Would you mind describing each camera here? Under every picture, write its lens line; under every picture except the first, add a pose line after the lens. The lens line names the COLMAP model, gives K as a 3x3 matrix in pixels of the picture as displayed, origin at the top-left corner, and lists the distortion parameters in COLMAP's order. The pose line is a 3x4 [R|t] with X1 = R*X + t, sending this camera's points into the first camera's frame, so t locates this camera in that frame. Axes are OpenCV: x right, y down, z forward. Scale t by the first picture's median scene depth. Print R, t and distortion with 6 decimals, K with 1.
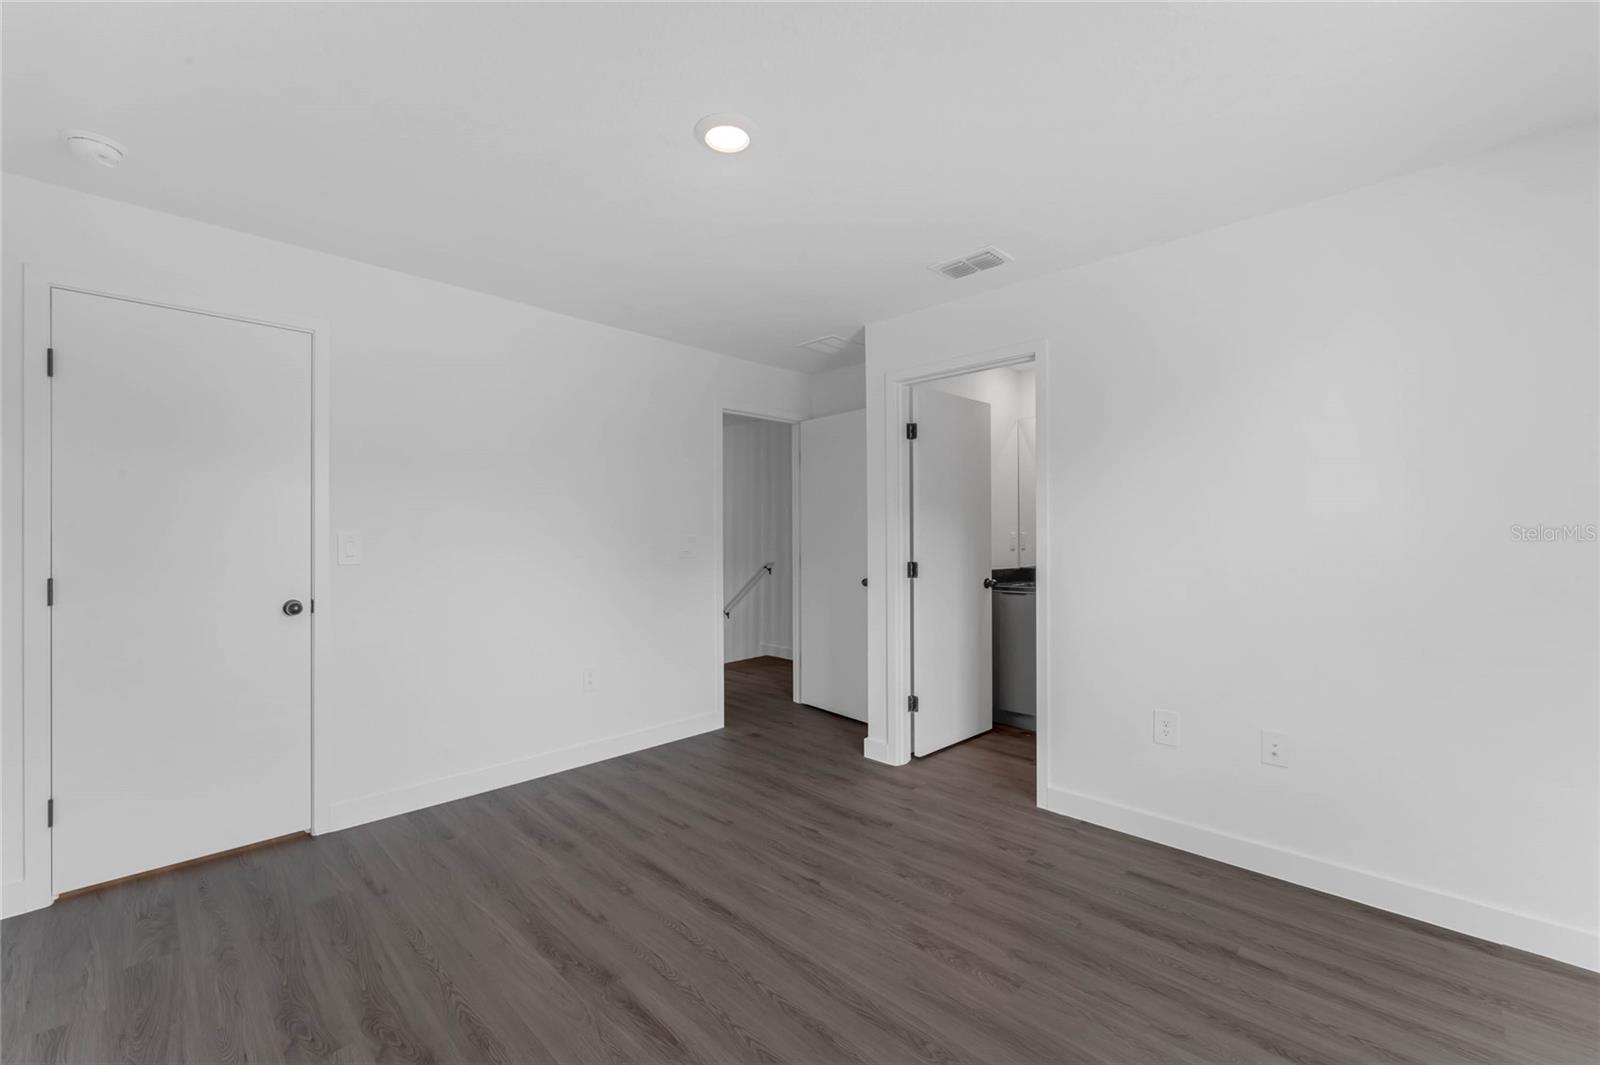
lens RADIAL K [[702.7, 0, 800.8], [0, 702.7, 534.7], [0, 0, 1]] dist [-0.000589, 0.000187]
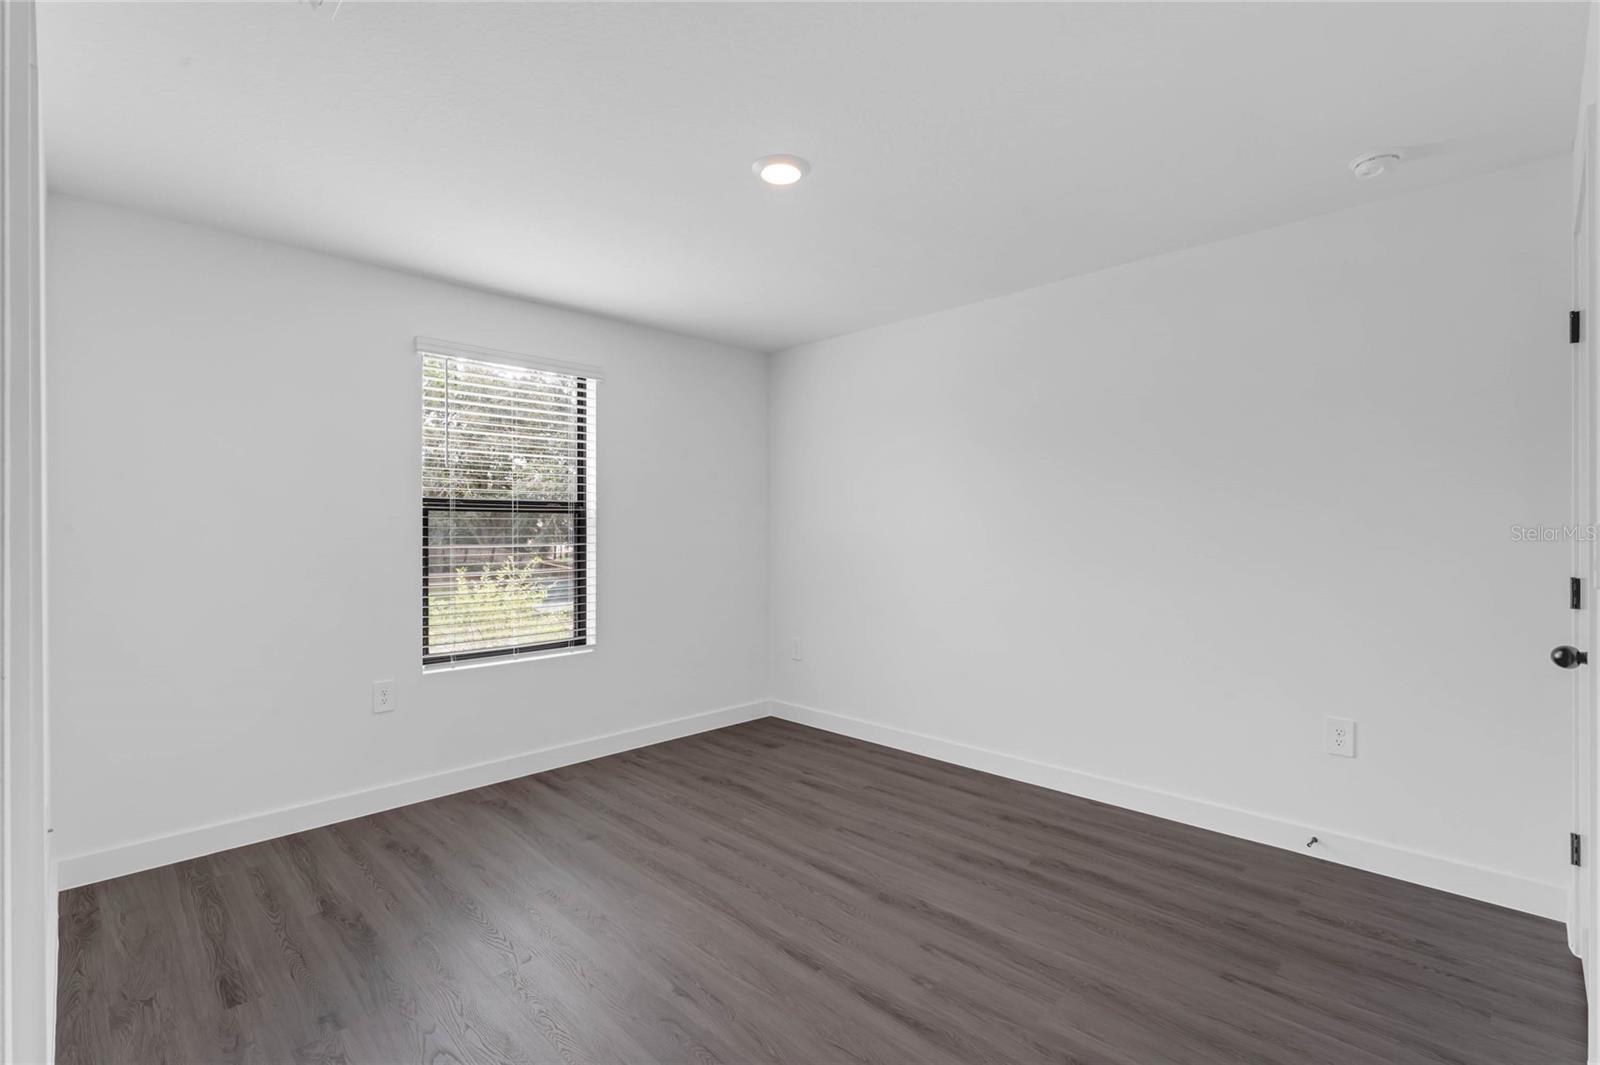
lens RADIAL K [[702.7, 0, 794.3], [0, 702.7, 533.8], [0, 0, 1]] dist [-0.000589, 0.000187]
pose [[-0.999729, 0.003353, 0.023041, -0.136483], [0.003354, 0.999994, 0.000001, 0.007059], [-0.023041, 0.000079, -0.999735, 1.942608]]
